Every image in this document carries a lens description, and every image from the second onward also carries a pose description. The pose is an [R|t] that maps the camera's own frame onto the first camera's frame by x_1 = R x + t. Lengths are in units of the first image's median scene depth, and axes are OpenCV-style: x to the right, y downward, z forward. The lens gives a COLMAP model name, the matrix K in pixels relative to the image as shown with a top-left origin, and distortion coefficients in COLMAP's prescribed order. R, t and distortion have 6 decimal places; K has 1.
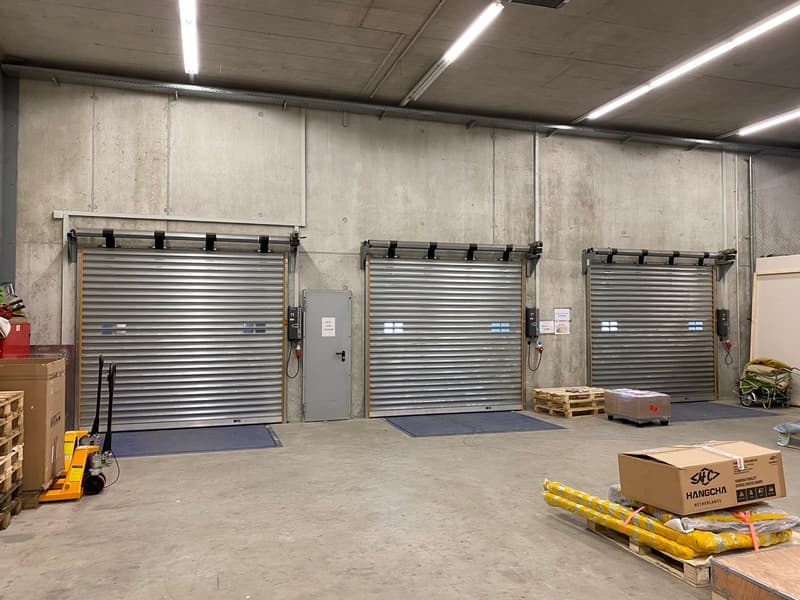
lens RADIAL K [[891.4, 0, 400.0], [0, 891.4, 300.4], [0, 0, 1]] dist [0.045321, 0.000000]
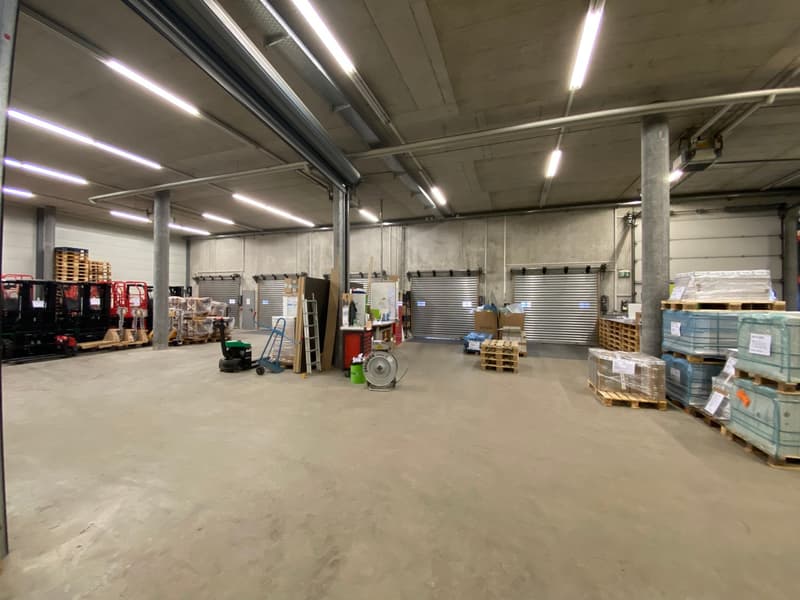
lens RADIAL K [[326.3, 0, 401.0], [0, 326.3, 298.2], [0, 0, 1]] dist [-0.001617, -0.004993]
pose [[0.724003, 0.000135, -0.689797, 0.923462], [0.008429, 0.999924, 0.009043, 0.008455], [0.689746, -0.012361, 0.723946, 0.412493]]
